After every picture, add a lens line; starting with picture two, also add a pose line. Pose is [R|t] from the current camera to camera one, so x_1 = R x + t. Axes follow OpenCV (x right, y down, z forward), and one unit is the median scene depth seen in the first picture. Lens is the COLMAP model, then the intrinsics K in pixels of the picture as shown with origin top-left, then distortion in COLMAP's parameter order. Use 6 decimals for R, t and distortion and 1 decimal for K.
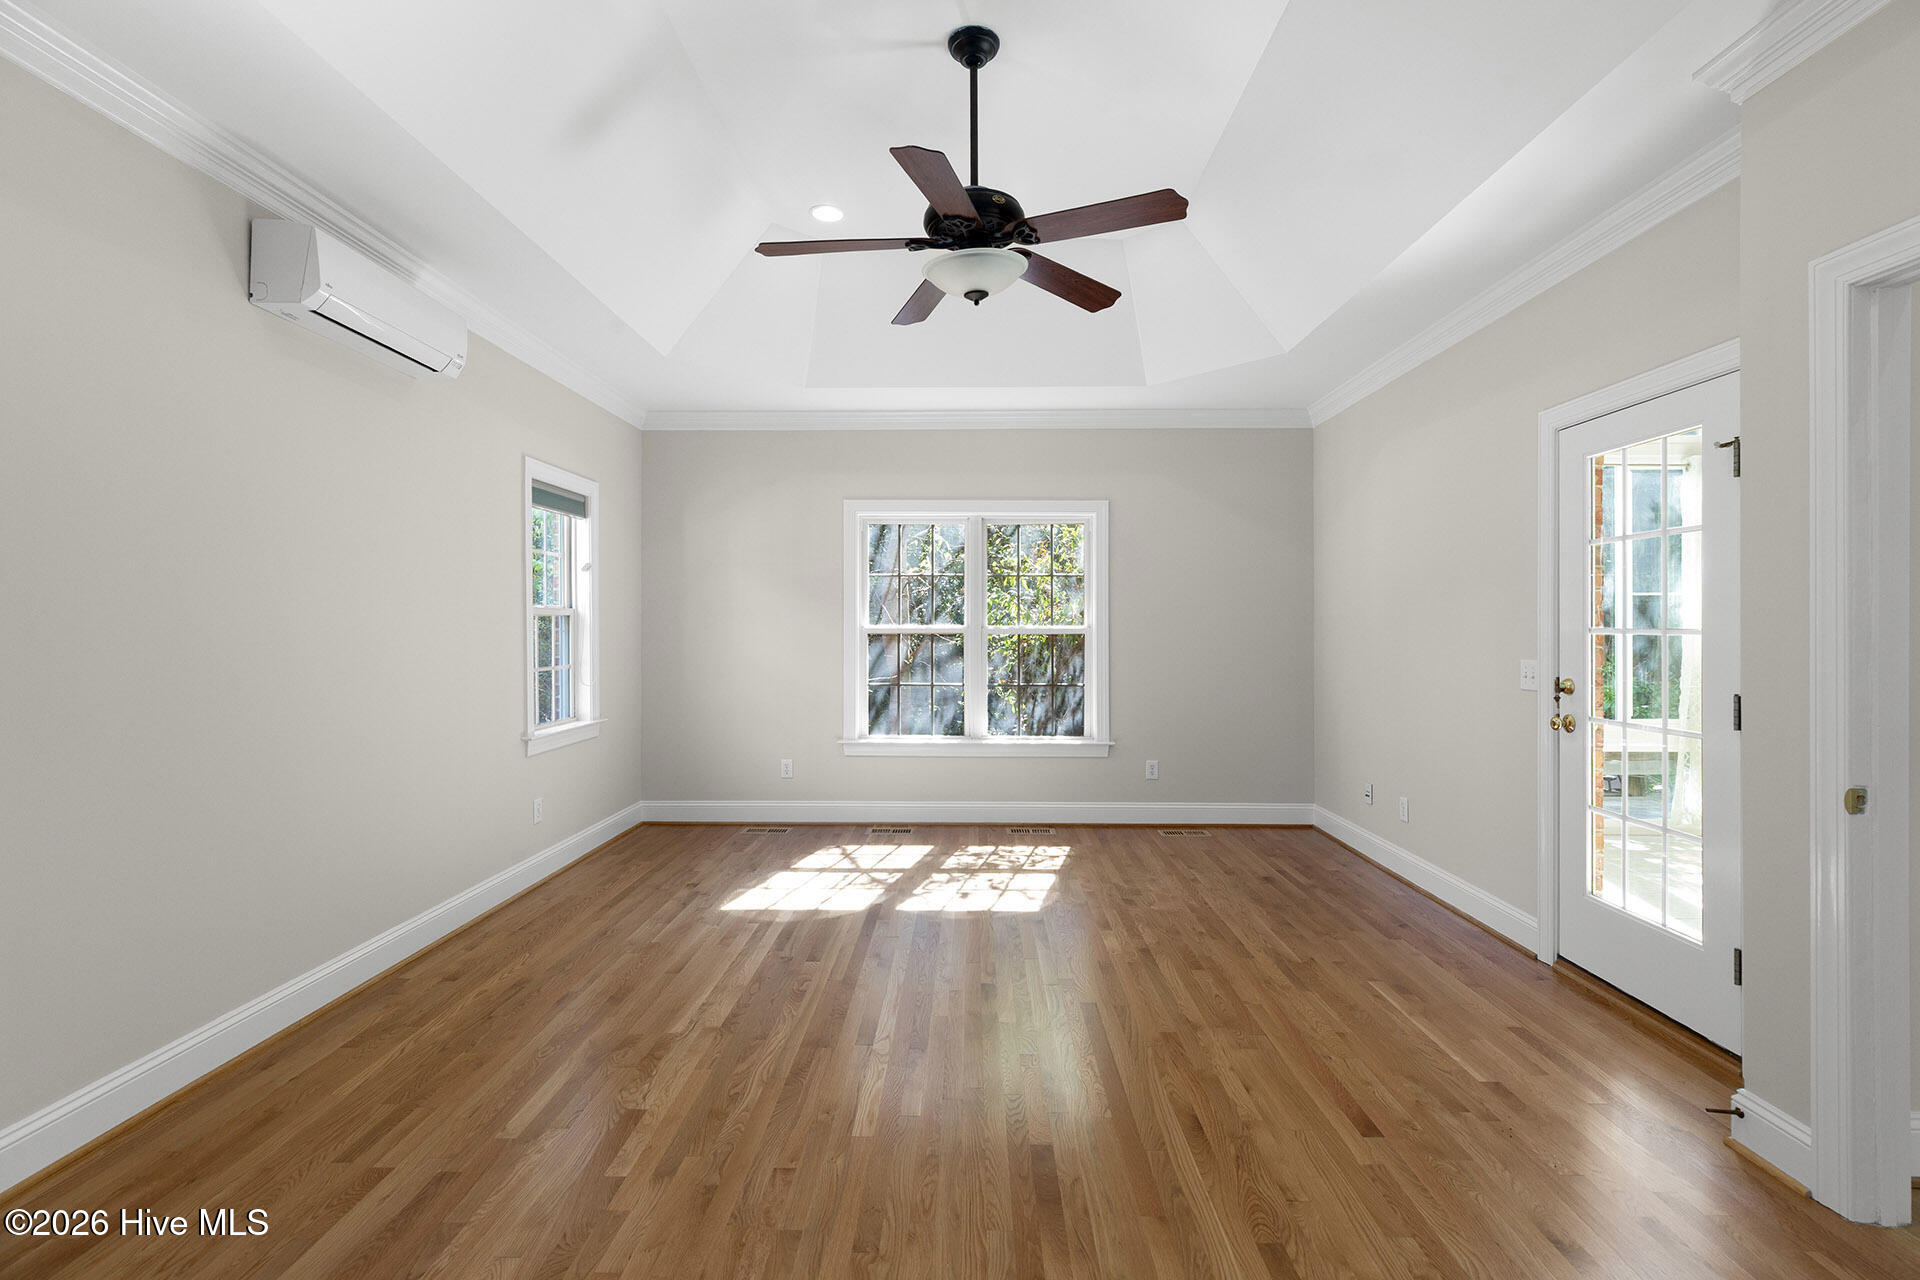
lens RADIAL K [[852.1, 0, 959.0], [0, 852.1, 645.6], [0, 0, 1]] dist [0.011201, -0.001936]
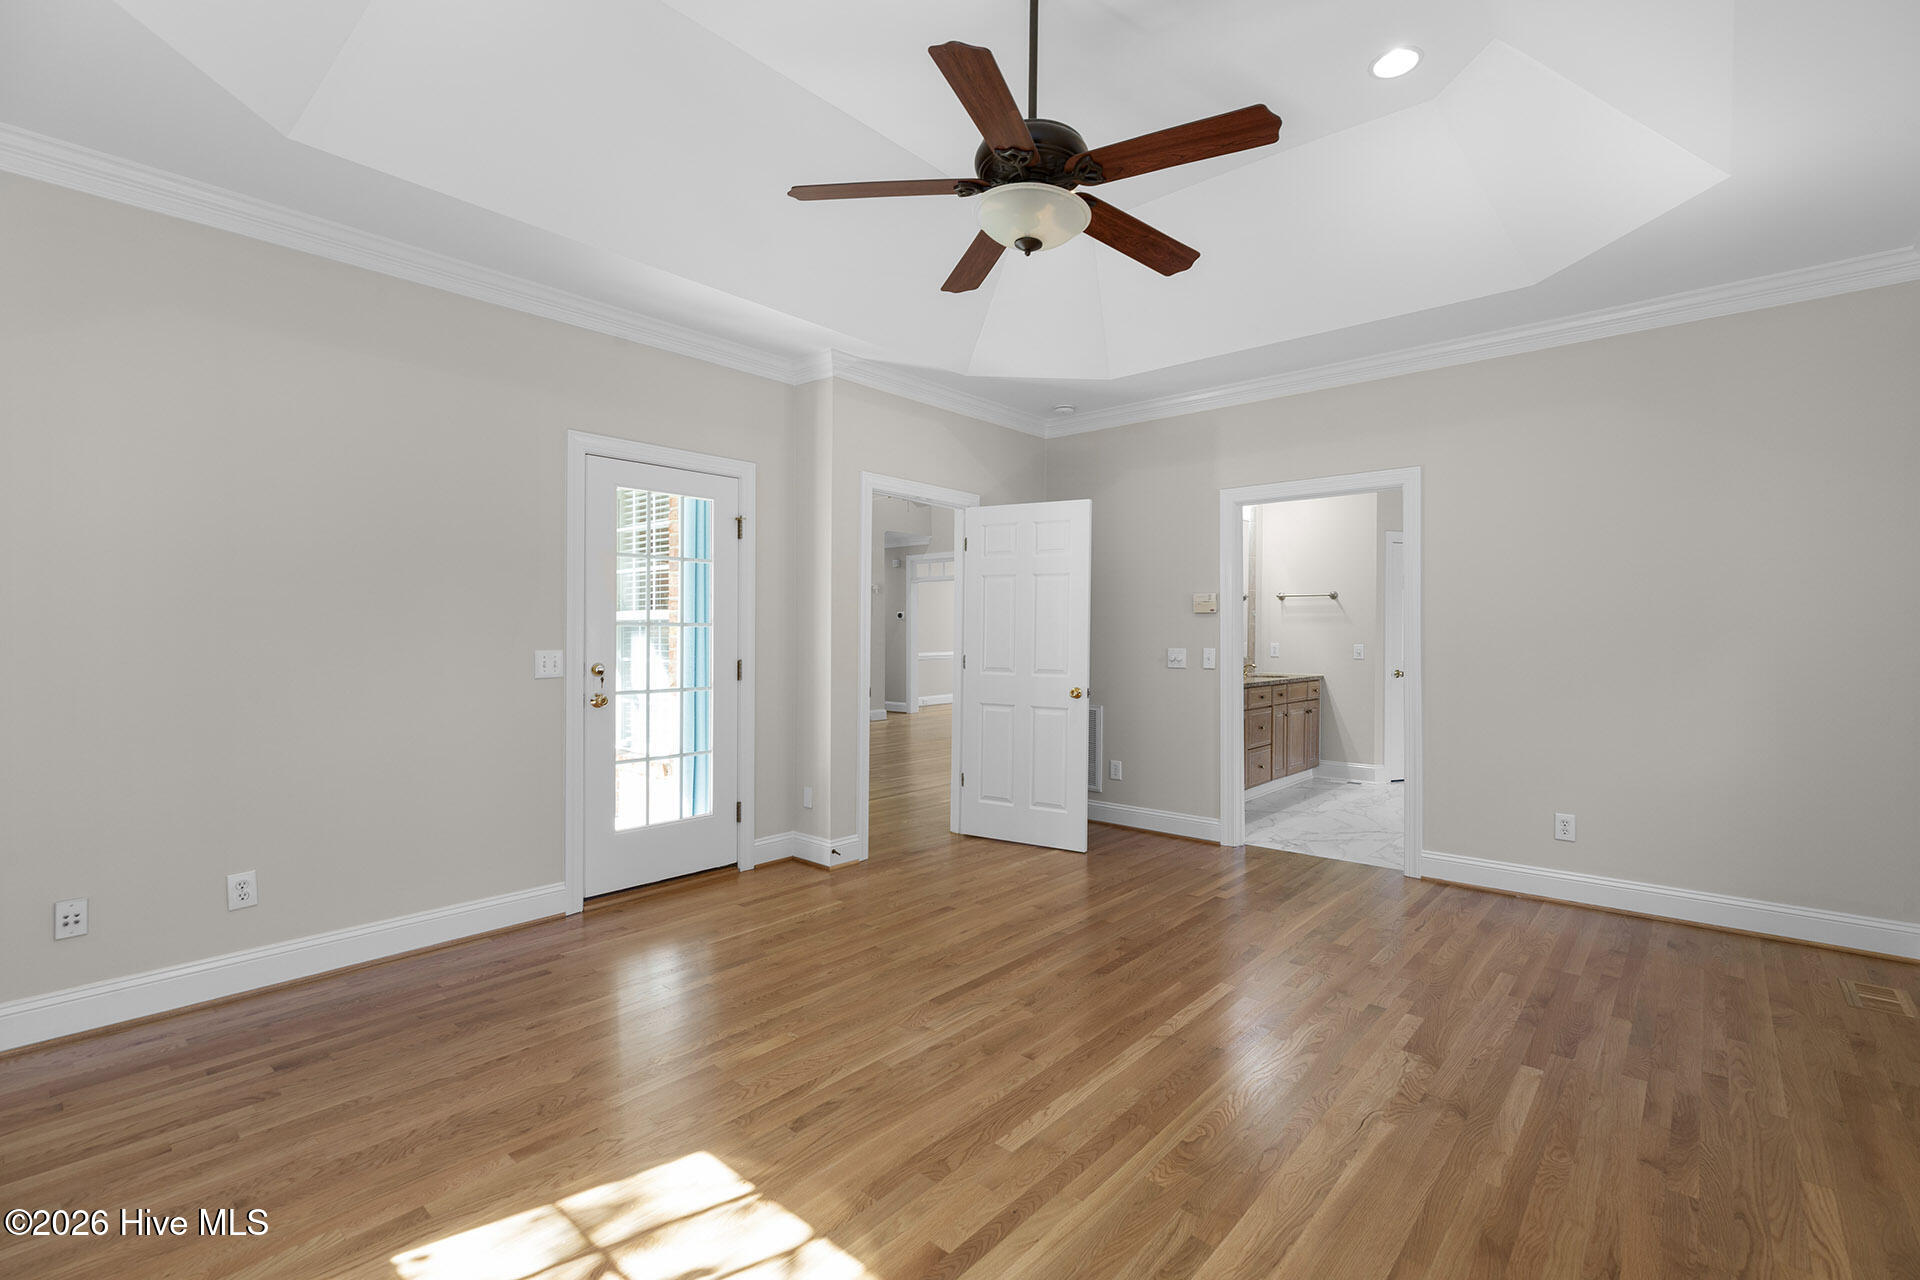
lens RADIAL K [[852.1, 0, 973.8], [0, 852.1, 634.0], [0, 0, 1]] dist [0.011201, -0.001936]
pose [[-0.765010, -0.003511, 0.644009, -0.441913], [0.010248, 0.999792, 0.017625, -0.015571], [-0.643937, 0.020083, -0.764815, 1.486186]]
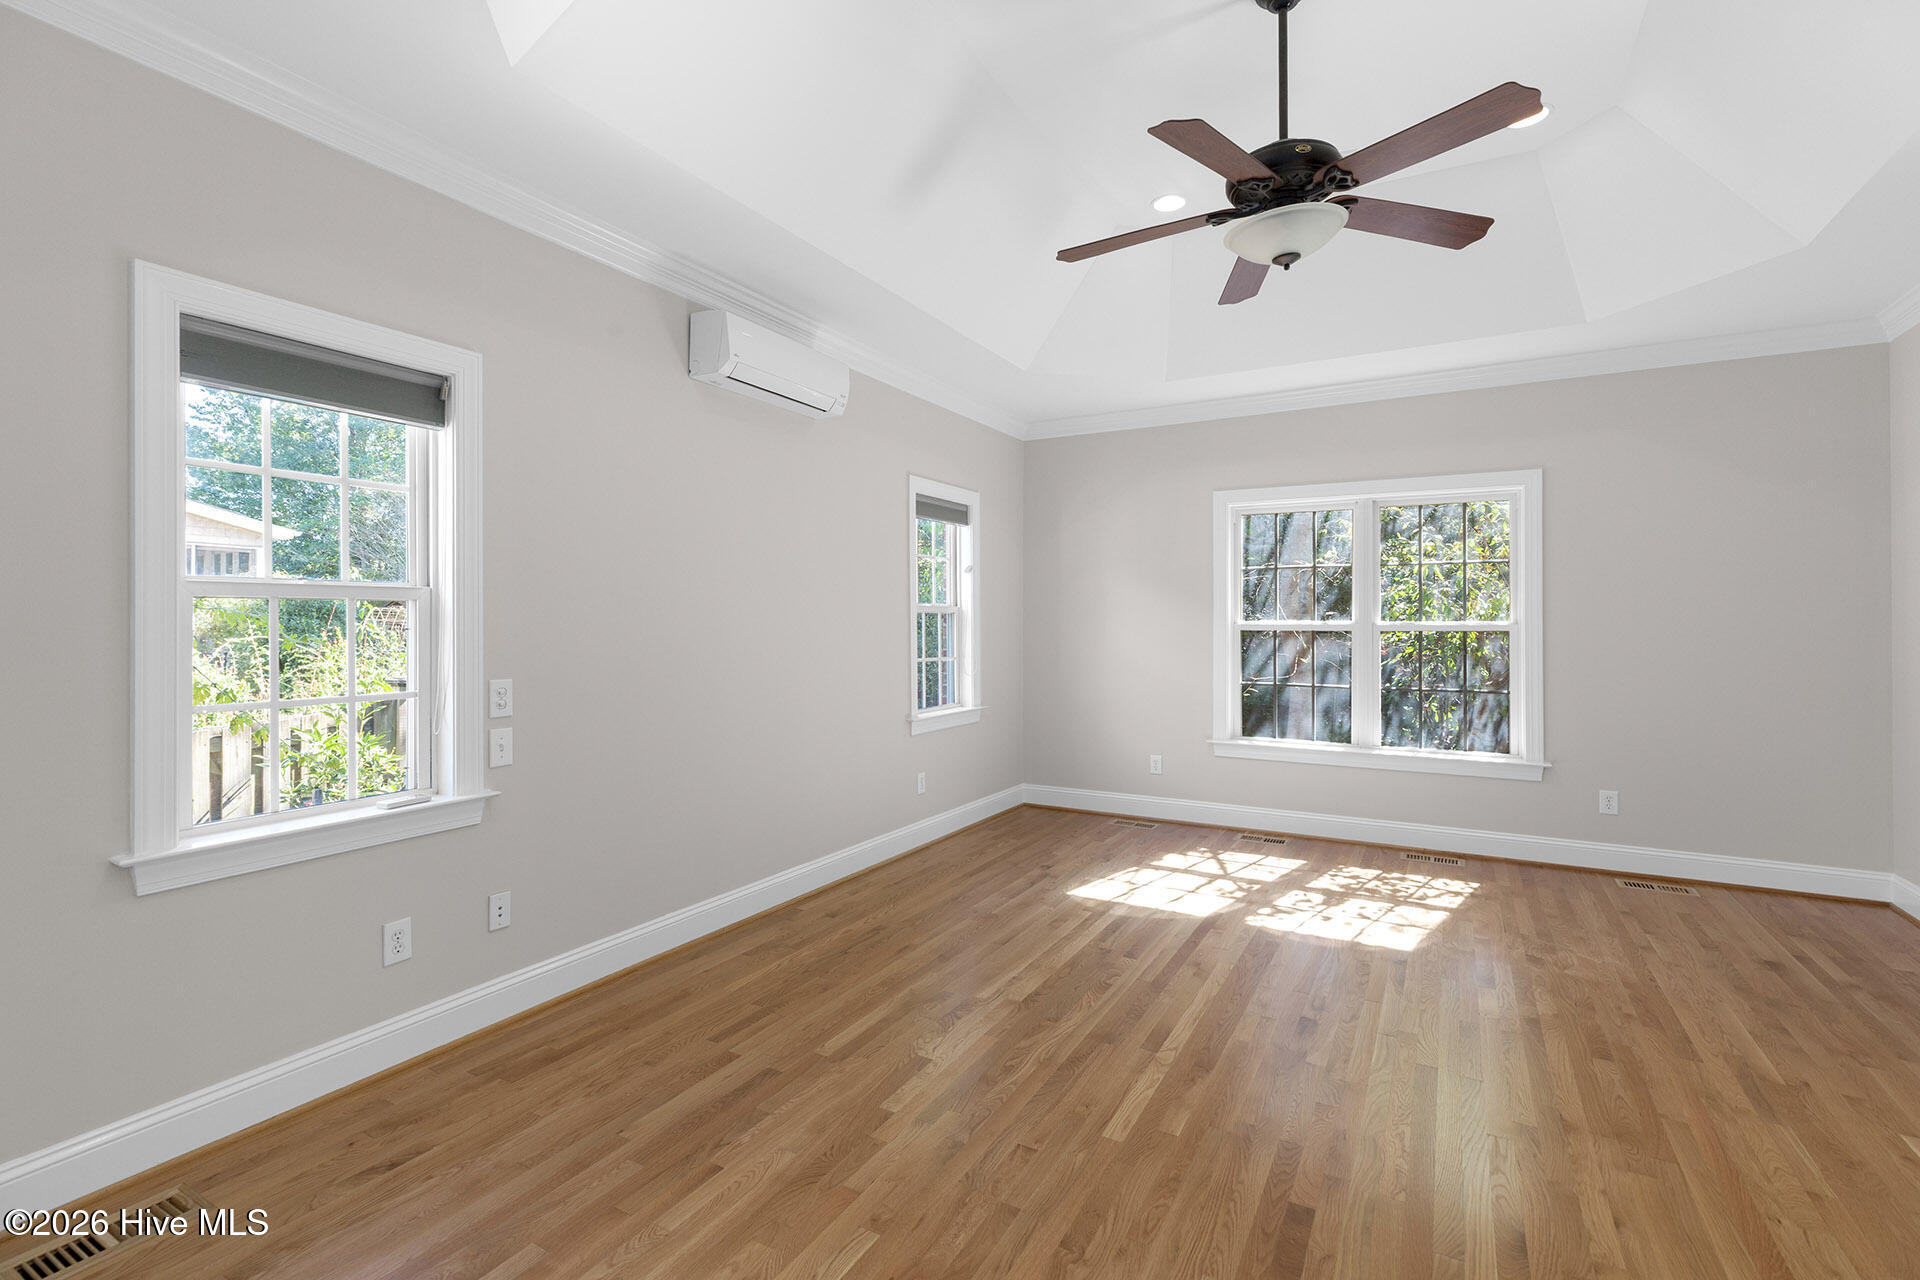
lens RADIAL K [[852.1, 0, 980.0], [0, 852.1, 632.4], [0, 0, 1]] dist [0.011201, -0.001936]
pose [[0.884771, 0.004006, -0.466008, 0.133860], [-0.009900, 0.999899, -0.010201, 0.002821], [0.465920, 0.013639, 0.884721, 0.034323]]
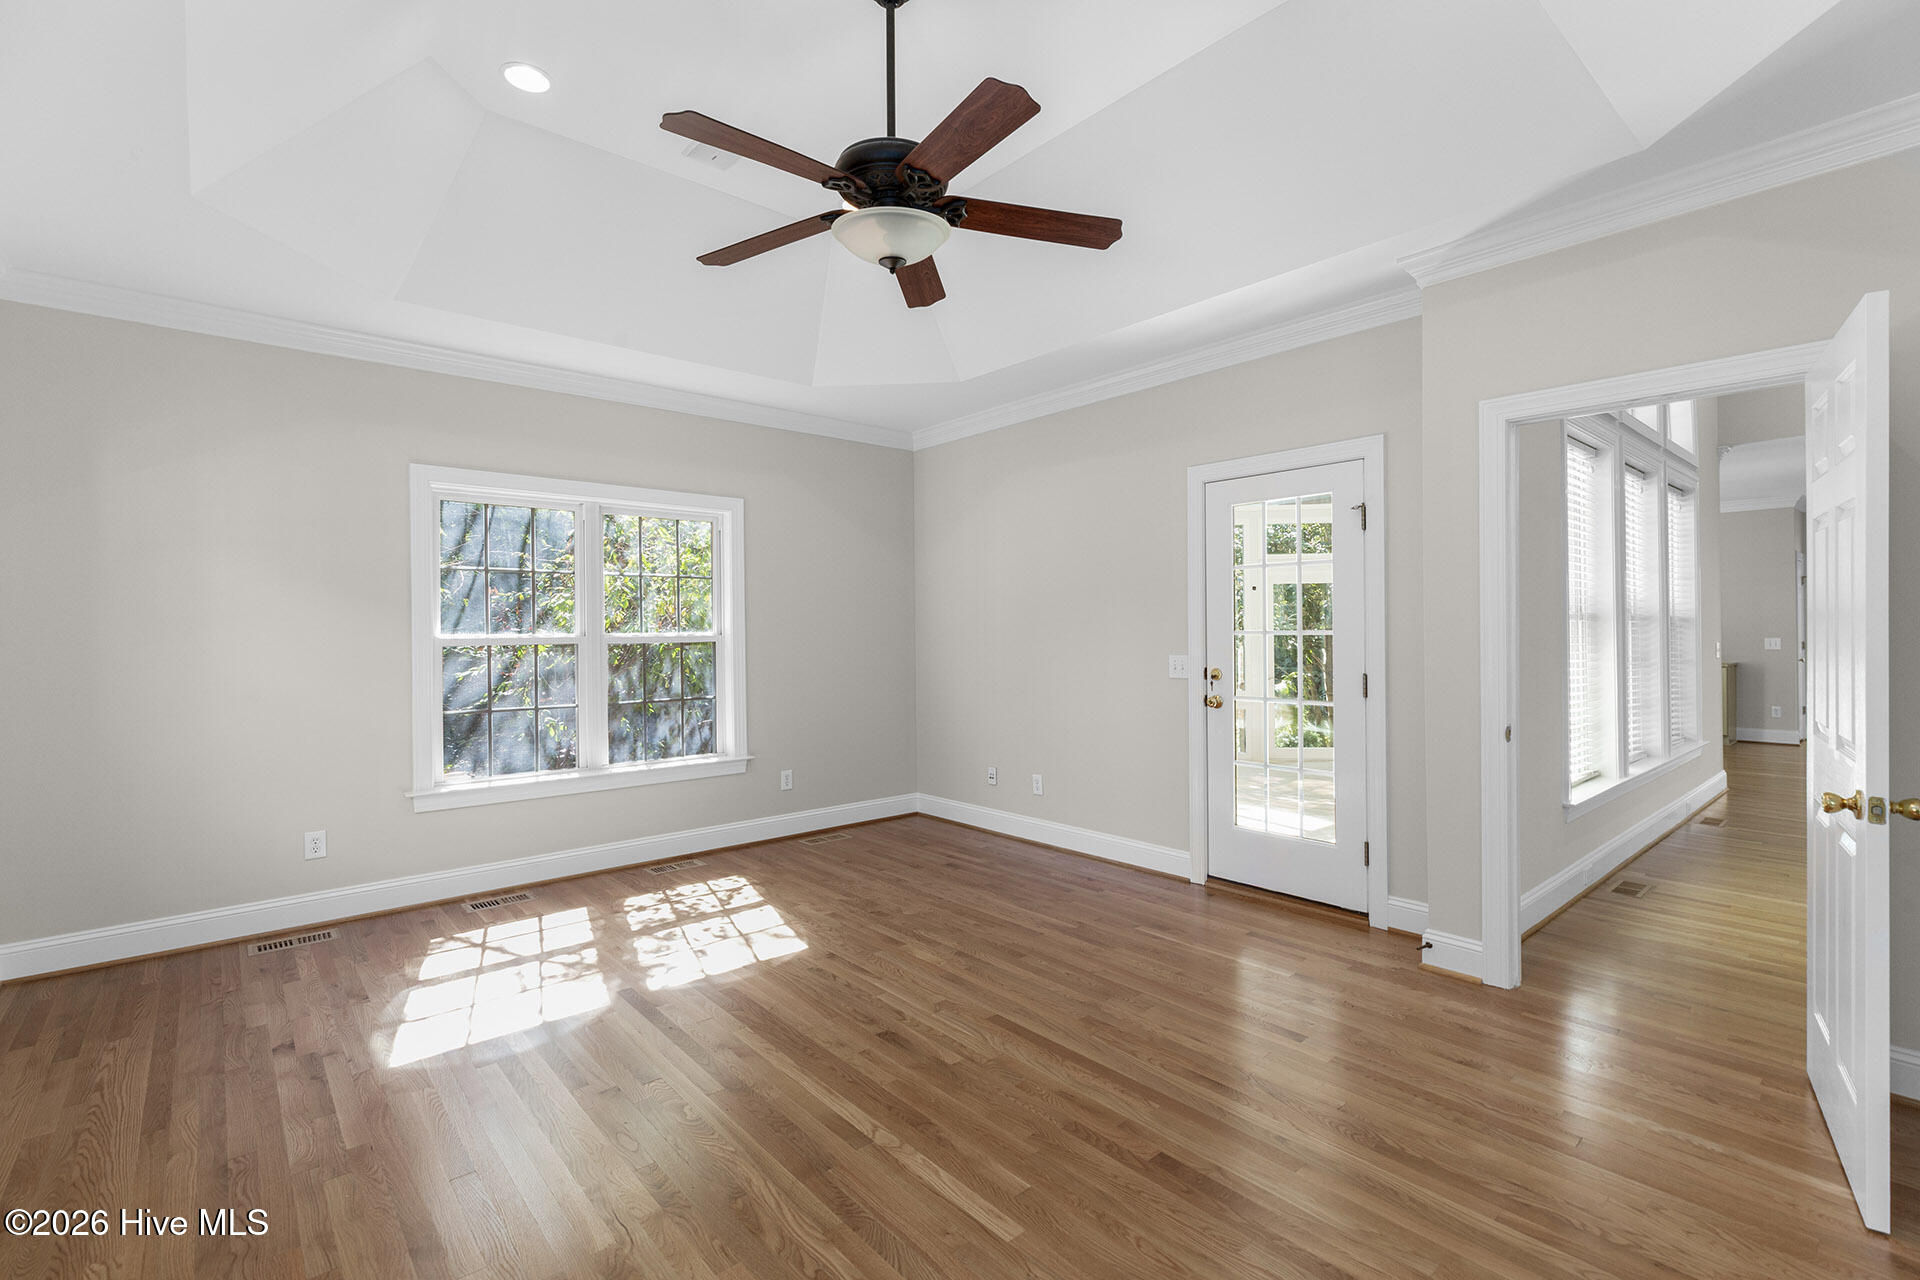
lens RADIAL K [[852.1, 0, 943.5], [0, 852.1, 643.9], [0, 0, 1]] dist [0.011201, -0.001936]
pose [[0.753070, -0.018346, 0.657685, -0.458014], [0.023138, 0.999731, 0.001394, -0.009915], [-0.657534, 0.014168, 0.753292, 0.255422]]
